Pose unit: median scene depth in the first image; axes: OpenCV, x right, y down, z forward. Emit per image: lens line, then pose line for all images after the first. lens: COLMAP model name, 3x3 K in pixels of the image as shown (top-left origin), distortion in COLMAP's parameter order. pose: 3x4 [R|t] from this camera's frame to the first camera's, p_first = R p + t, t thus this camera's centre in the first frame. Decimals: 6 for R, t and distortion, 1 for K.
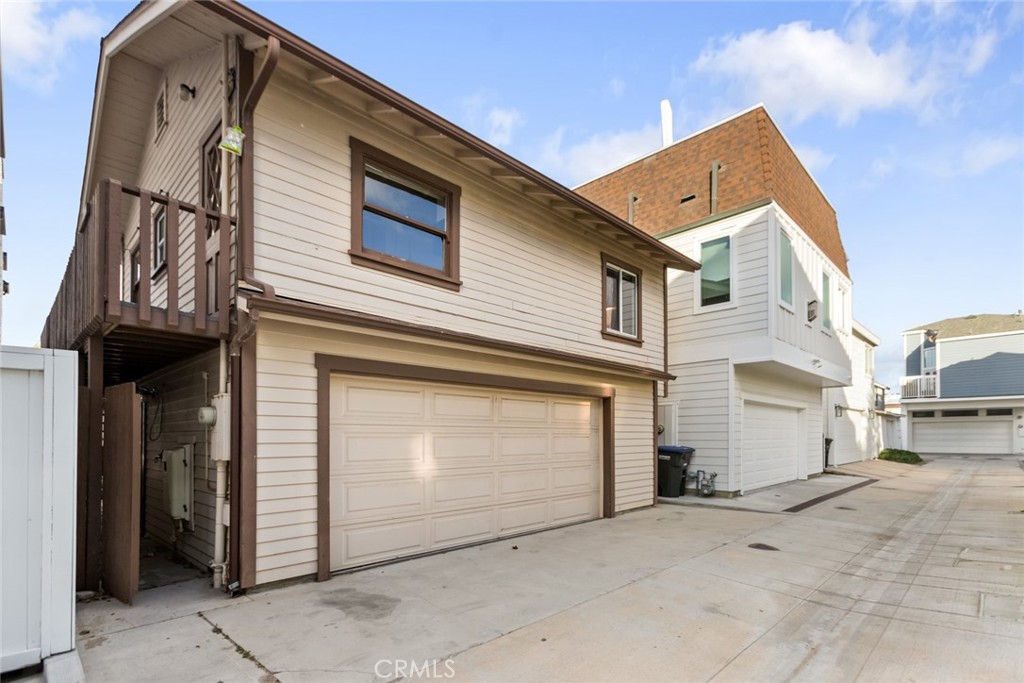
lens RADIAL K [[466.5, 0, 511.4], [0, 466.5, 425.0], [0, 0, 1]] dist [-0.016430, -0.000090]
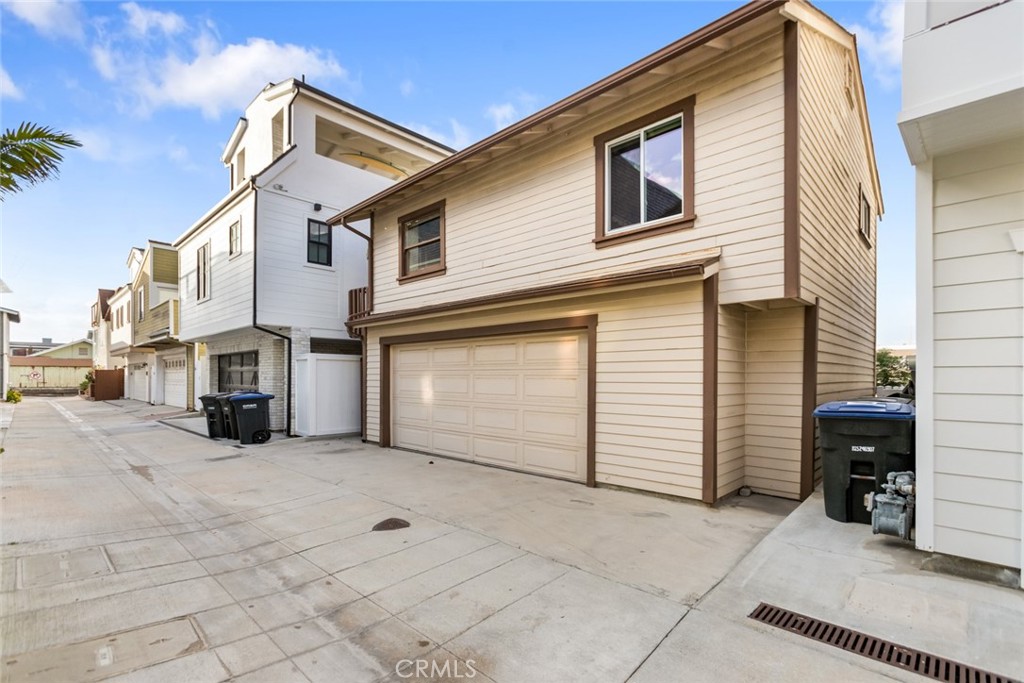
lens RADIAL K [[466.7, 0, 518.4], [0, 466.7, 356.1], [0, 0, 1]] dist [-0.013948, 0.013831]
pose [[0.059733, -0.036289, -0.997555, 1.246035], [0.027332, 0.999024, -0.034706, 0.014555], [0.997840, -0.025192, 0.060666, 1.090154]]
